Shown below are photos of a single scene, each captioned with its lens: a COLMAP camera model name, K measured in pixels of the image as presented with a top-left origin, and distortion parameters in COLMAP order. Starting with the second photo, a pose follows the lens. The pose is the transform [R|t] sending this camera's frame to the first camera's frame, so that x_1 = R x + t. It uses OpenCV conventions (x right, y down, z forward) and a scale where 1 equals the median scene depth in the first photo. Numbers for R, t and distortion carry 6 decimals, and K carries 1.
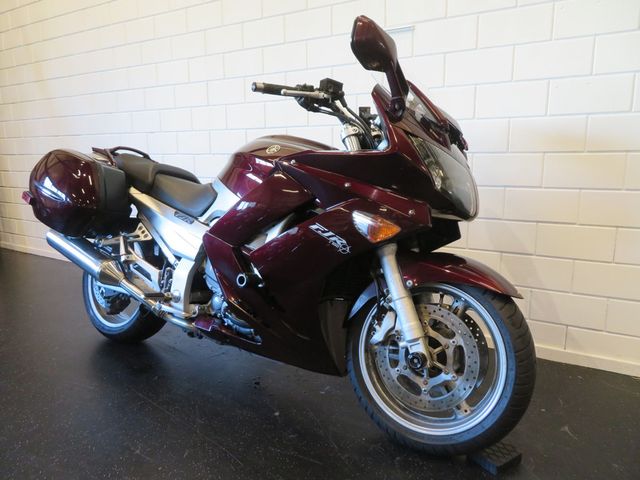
lens RADIAL K [[456.0, 0, 324.4], [0, 456.0, 237.9], [0, 0, 1]] dist [0.005091, -0.008005]
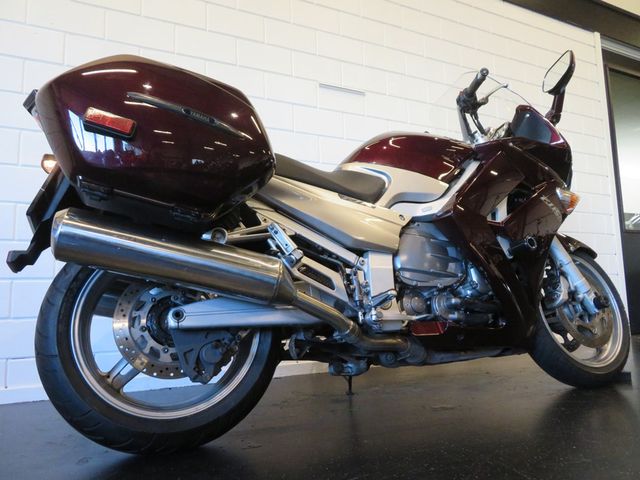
lens RADIAL K [[456.0, 0, 323.1], [0, 456.0, 243.3], [0, 0, 1]] dist [0.005091, -0.008005]
pose [[0.550684, 0.079232, 0.830945, -1.179469], [0.180636, 0.960584, -0.211304, 0.210726], [-0.814934, 0.266460, 0.514666, 0.818960]]
